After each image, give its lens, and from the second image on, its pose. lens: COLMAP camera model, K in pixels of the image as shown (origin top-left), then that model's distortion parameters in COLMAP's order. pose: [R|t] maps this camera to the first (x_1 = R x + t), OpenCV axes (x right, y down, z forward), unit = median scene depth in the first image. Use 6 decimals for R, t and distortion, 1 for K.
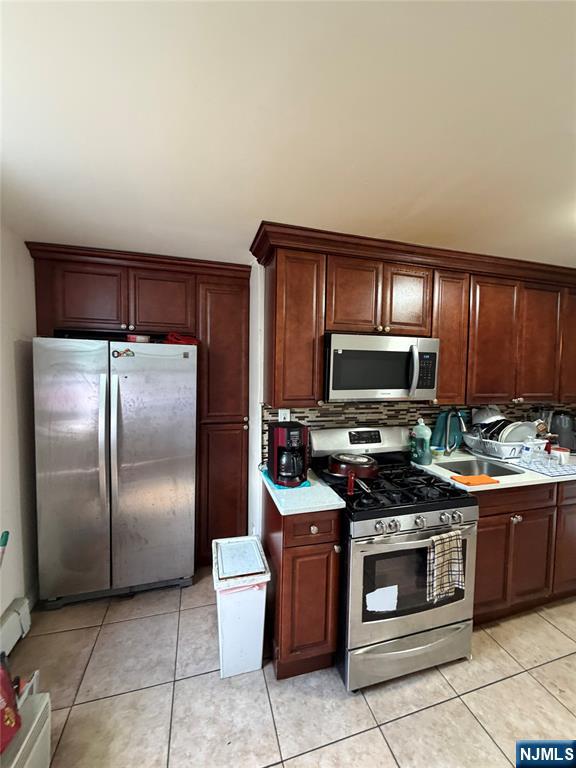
lens RADIAL K [[304.5, 0, 287.0], [0, 304.5, 382.2], [0, 0, 1]] dist [-0.002549, 0.000692]
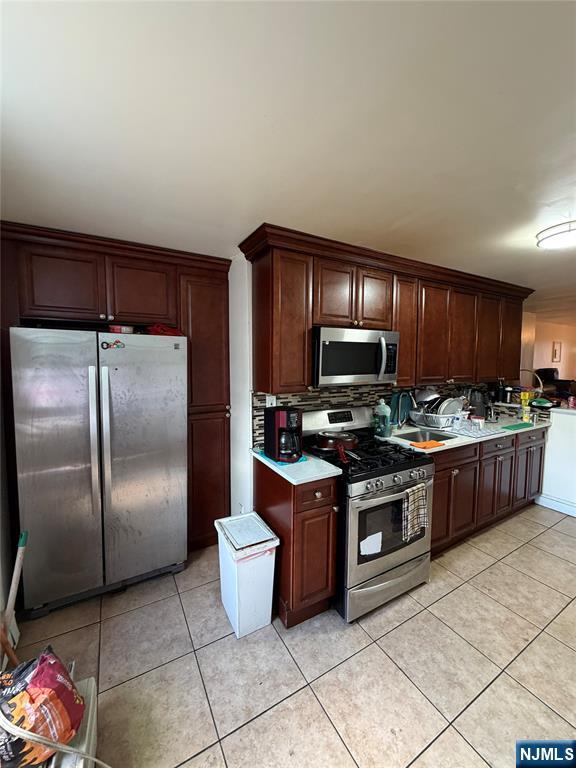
lens RADIAL K [[304.5, 0, 287.8], [0, 304.5, 382.0], [0, 0, 1]] dist [-0.002549, 0.000692]
pose [[0.971611, -0.030958, 0.234549, -0.229207], [0.023836, 0.999166, 0.033140, 0.005468], [-0.235380, -0.026608, 0.971539, -0.081094]]
